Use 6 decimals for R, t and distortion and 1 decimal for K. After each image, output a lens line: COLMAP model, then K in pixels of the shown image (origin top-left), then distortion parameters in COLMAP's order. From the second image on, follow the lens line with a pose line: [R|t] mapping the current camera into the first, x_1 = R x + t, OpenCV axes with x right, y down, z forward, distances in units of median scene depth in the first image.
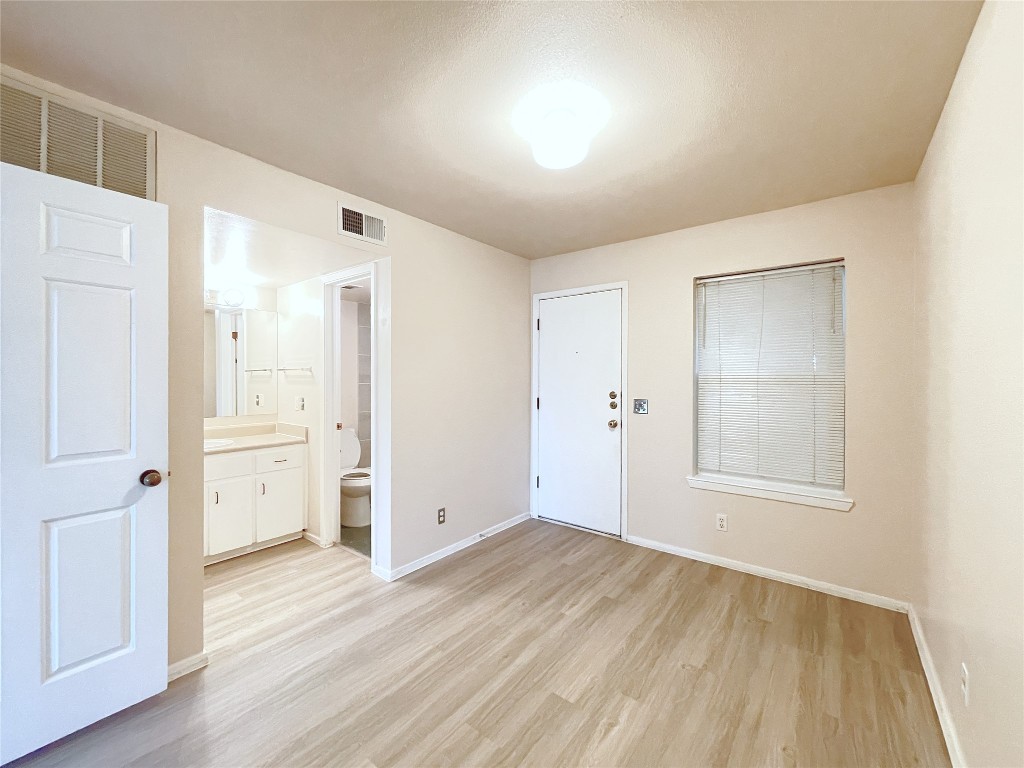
lens RADIAL K [[419.6, 0, 512.0], [0, 419.6, 384.0], [0, 0, 1]] dist [-0.002076, -0.000262]
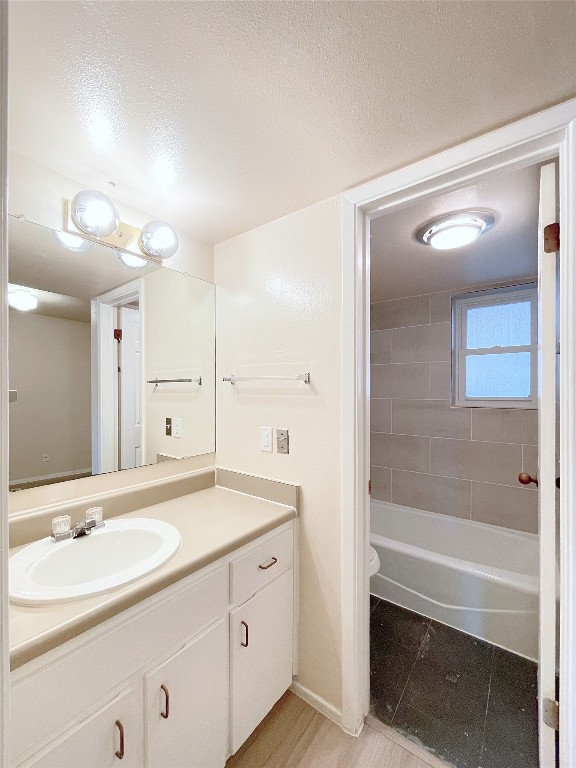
lens RADIAL K [[314.7, 0, 287.9], [0, 314.7, 398.5], [0, 0, 1]] dist [-0.002076, -0.000262]
pose [[0.999629, 0.001940, 0.027171, -0.779465], [-0.001955, 0.999998, 0.000518, -0.011130], [-0.027170, -0.000571, 0.999631, 0.913142]]
